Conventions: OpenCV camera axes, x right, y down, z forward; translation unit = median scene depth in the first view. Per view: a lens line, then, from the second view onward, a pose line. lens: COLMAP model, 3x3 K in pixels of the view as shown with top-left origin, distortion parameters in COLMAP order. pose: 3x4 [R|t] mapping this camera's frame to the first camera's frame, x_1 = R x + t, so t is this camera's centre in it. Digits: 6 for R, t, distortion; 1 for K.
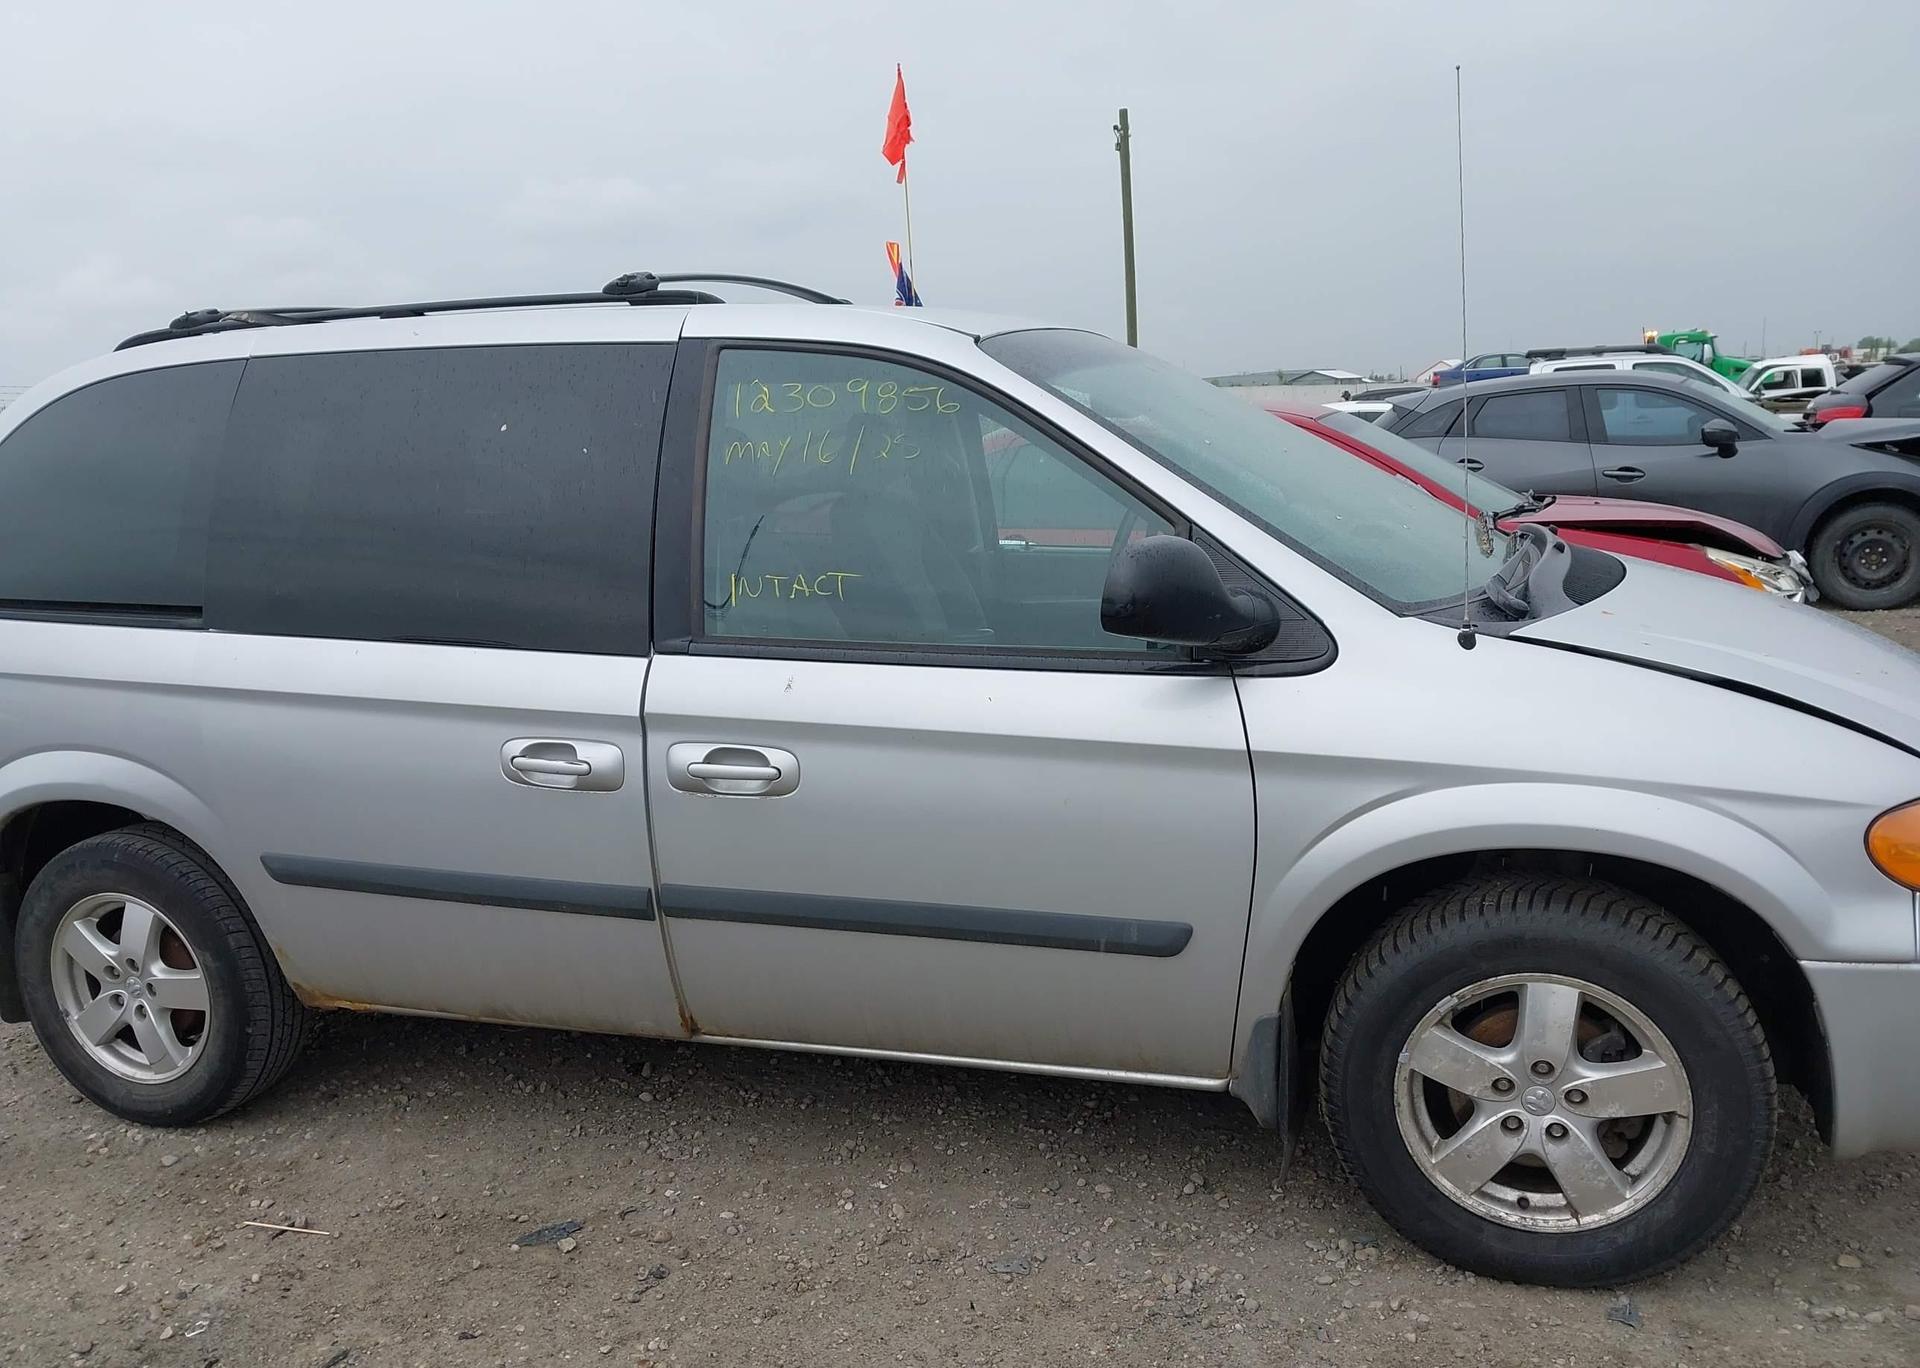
lens RADIAL K [[1514.2, 0, 973.4], [0, 1514.2, 721.7], [0, 0, 1]] dist [0.028122, -0.030895]
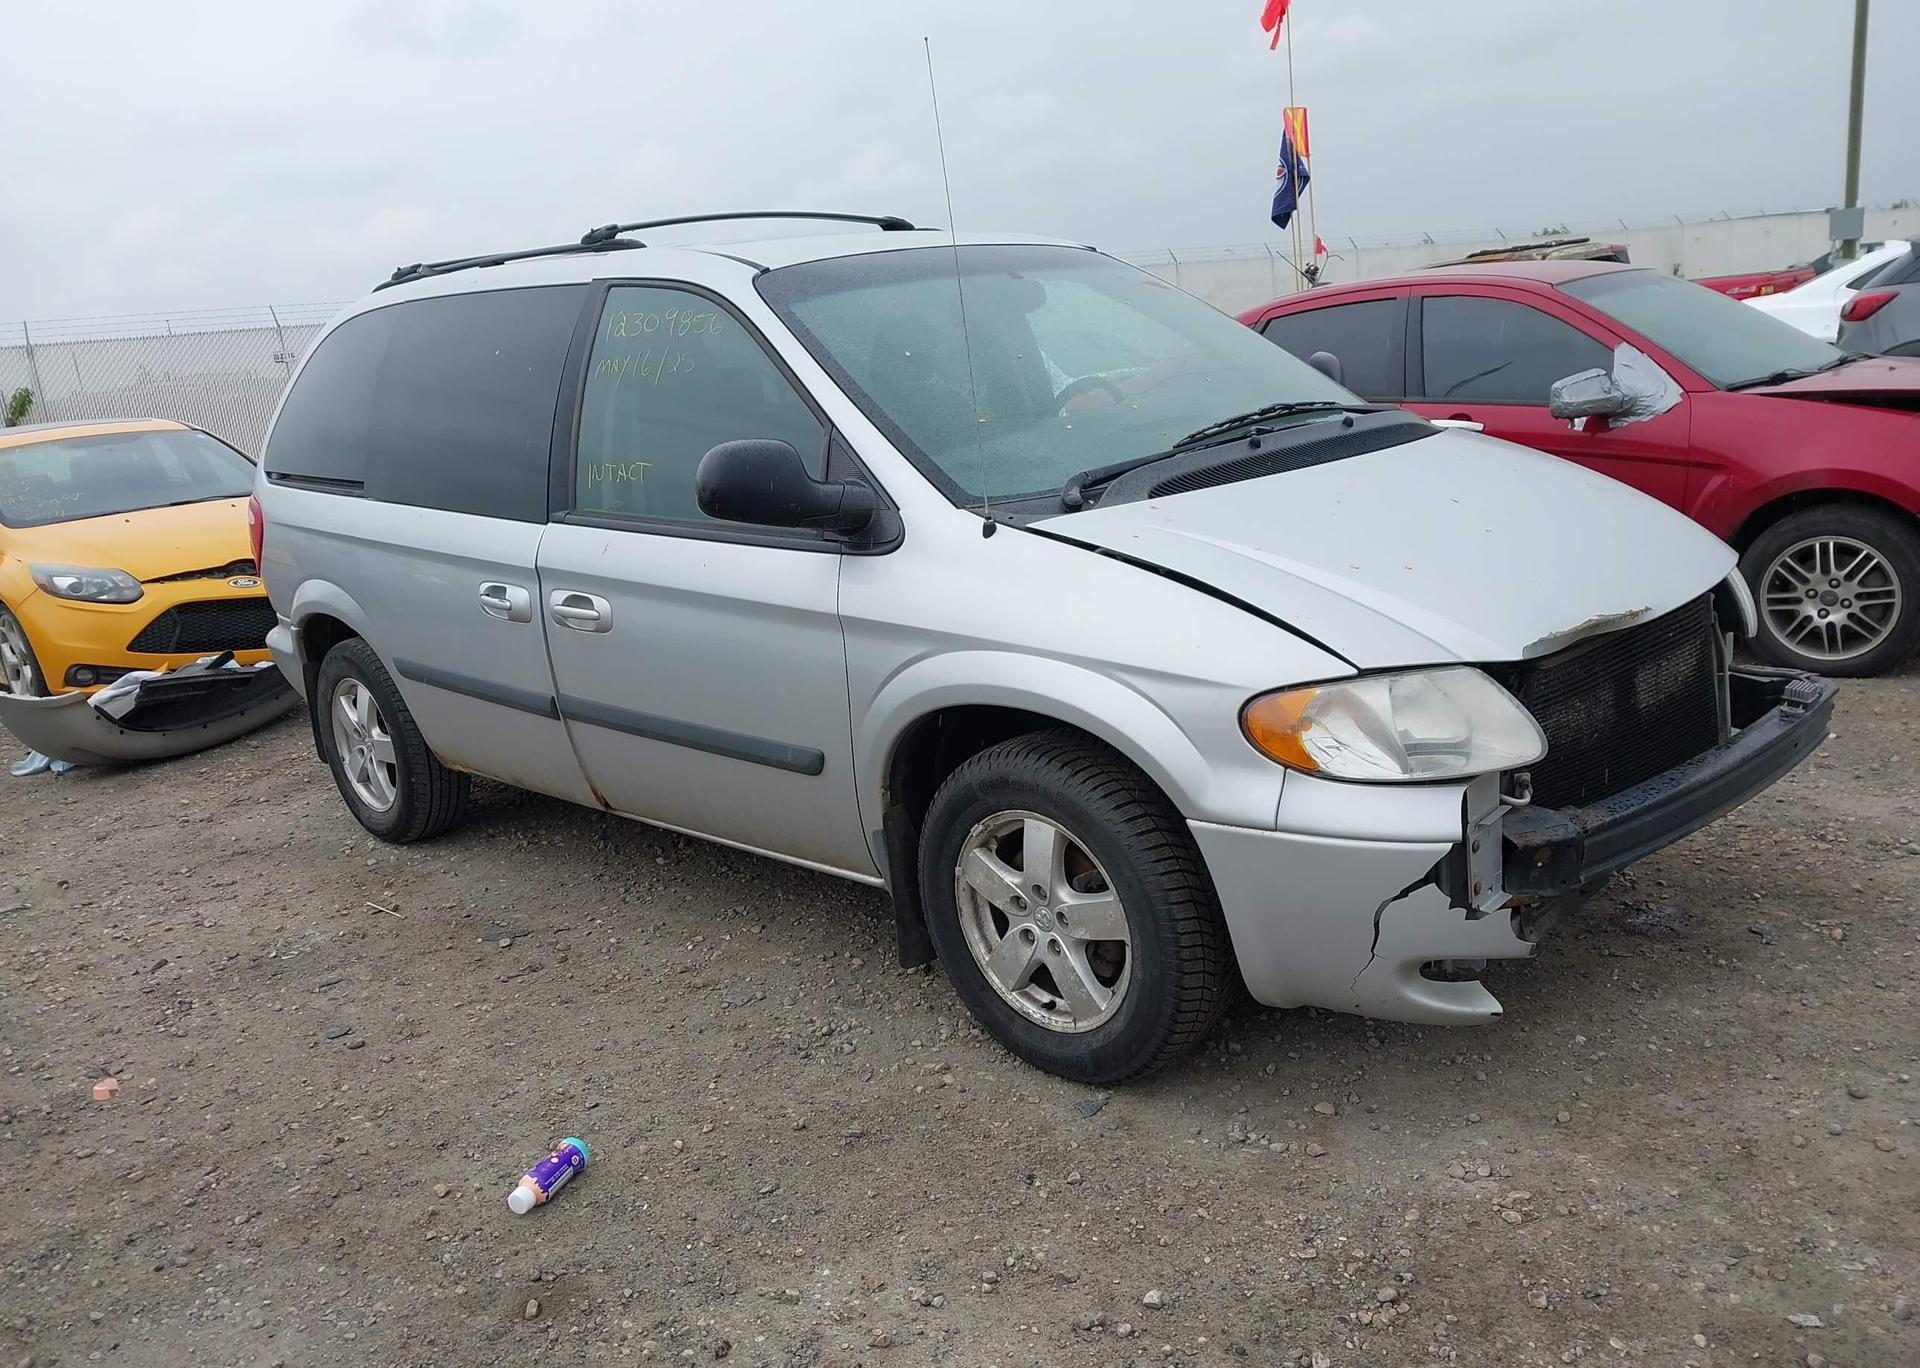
lens RADIAL K [[1514.2, 0, 973.4], [0, 1514.2, 721.7], [0, 0, 1]] dist [0.028122, -0.030895]
pose [[0.904308, 0.077659, -0.419757, 0.724589], [-0.038791, 0.994194, 0.100364, -0.019628], [0.425115, -0.074477, 0.902070, -0.075941]]
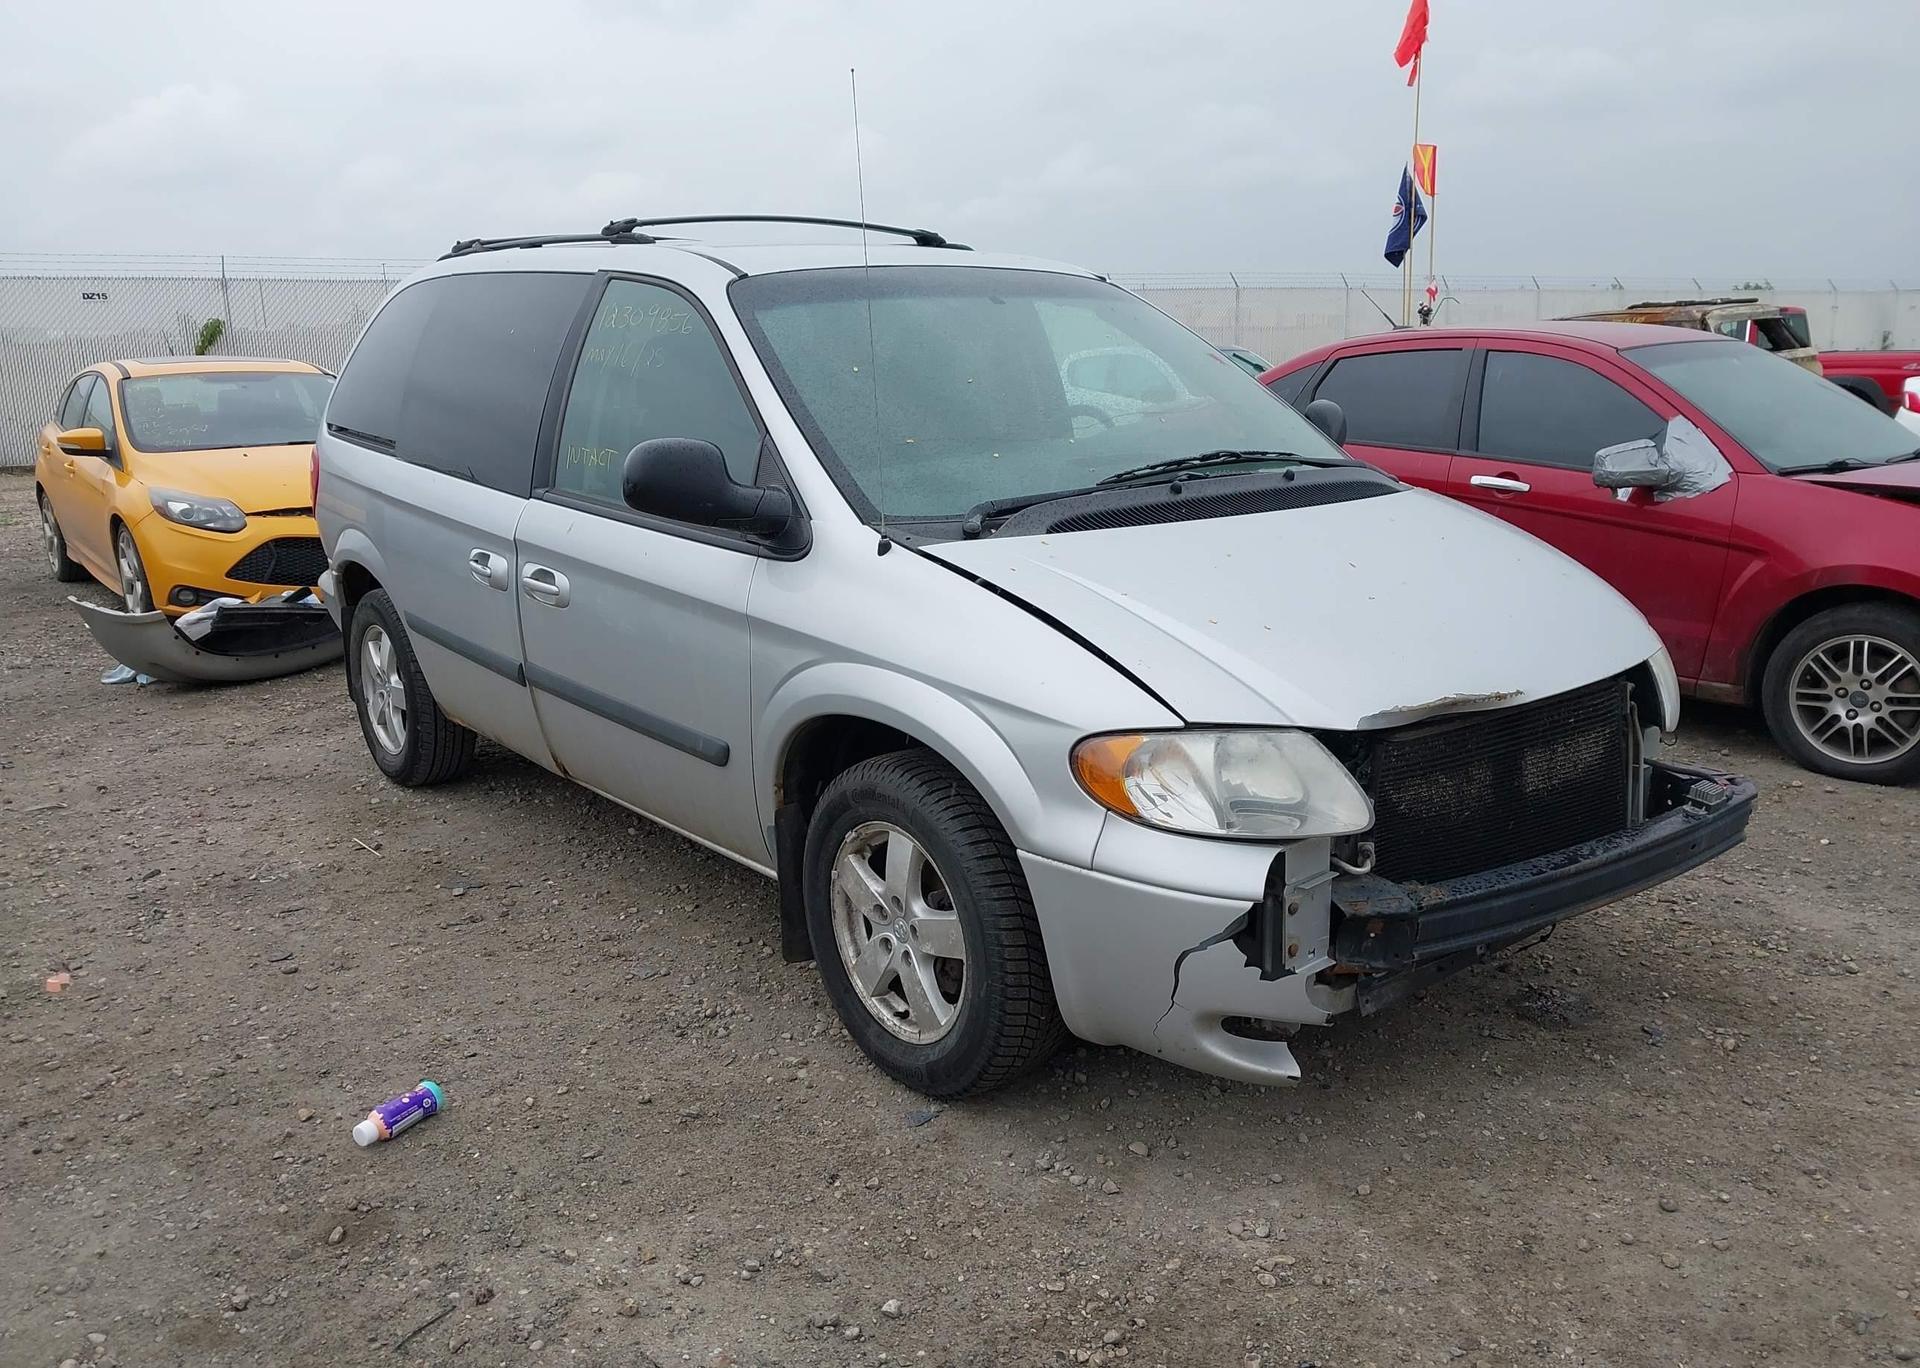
lens RADIAL K [[1514.2, 0, 973.4], [0, 1514.2, 721.7], [0, 0, 1]] dist [0.028122, -0.030895]
pose [[0.847677, 0.172855, -0.501563, 0.900507], [-0.136307, 0.984655, 0.108977, -0.051312], [0.512704, -0.024010, 0.858230, -0.012148]]
